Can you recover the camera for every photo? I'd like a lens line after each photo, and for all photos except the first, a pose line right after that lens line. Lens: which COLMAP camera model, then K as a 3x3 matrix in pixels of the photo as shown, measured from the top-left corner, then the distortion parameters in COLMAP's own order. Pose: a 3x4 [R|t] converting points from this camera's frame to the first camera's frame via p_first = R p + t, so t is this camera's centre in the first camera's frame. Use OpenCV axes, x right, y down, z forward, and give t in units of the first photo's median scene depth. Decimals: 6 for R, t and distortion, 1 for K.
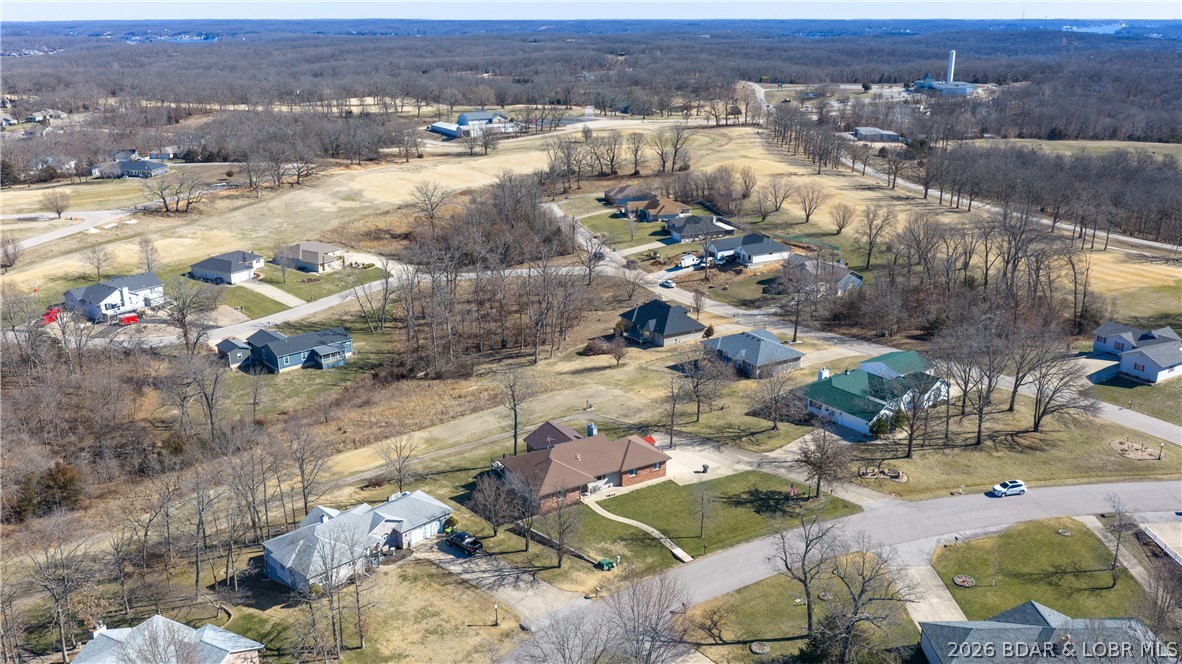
lens RADIAL K [[970.7, 0, 591.0], [0, 970.7, 332.0], [0, 0, 1]] dist [0.040035, -0.094384]
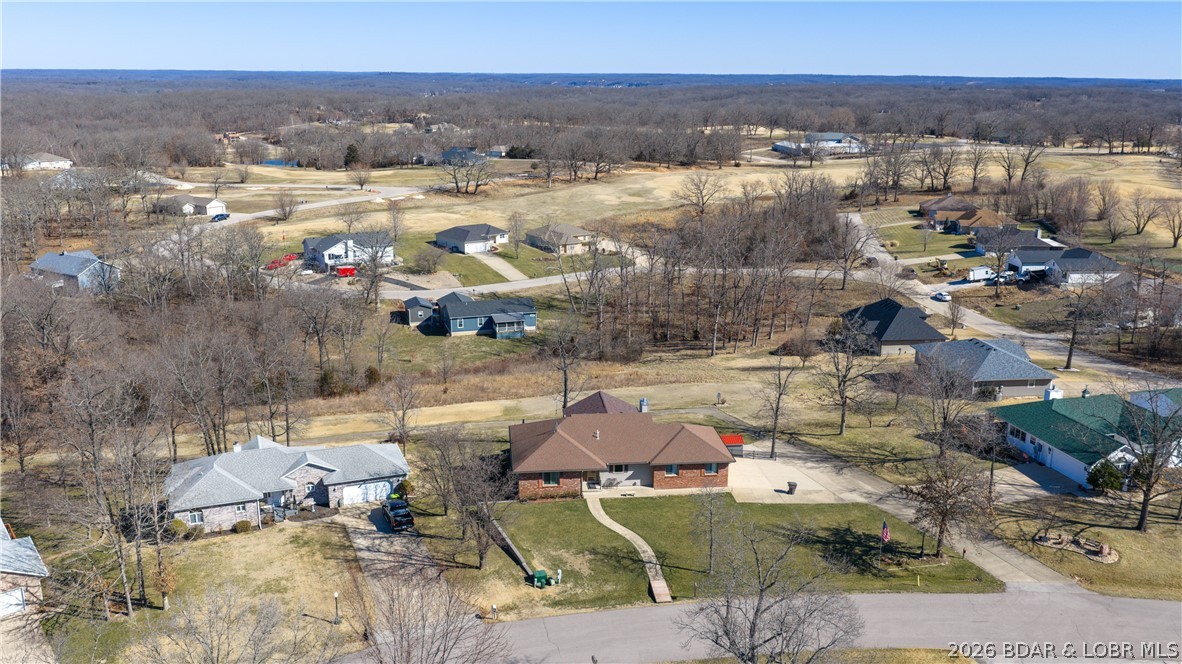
lens RADIAL K [[970.7, 0, 591.0], [0, 970.7, 332.0], [0, 0, 1]] dist [0.040035, -0.094384]
pose [[0.915740, 0.112169, -0.385796, 0.140426], [-0.132728, 0.990785, -0.026979, 0.041504], [0.379215, 0.075912, 0.922189, 0.188215]]
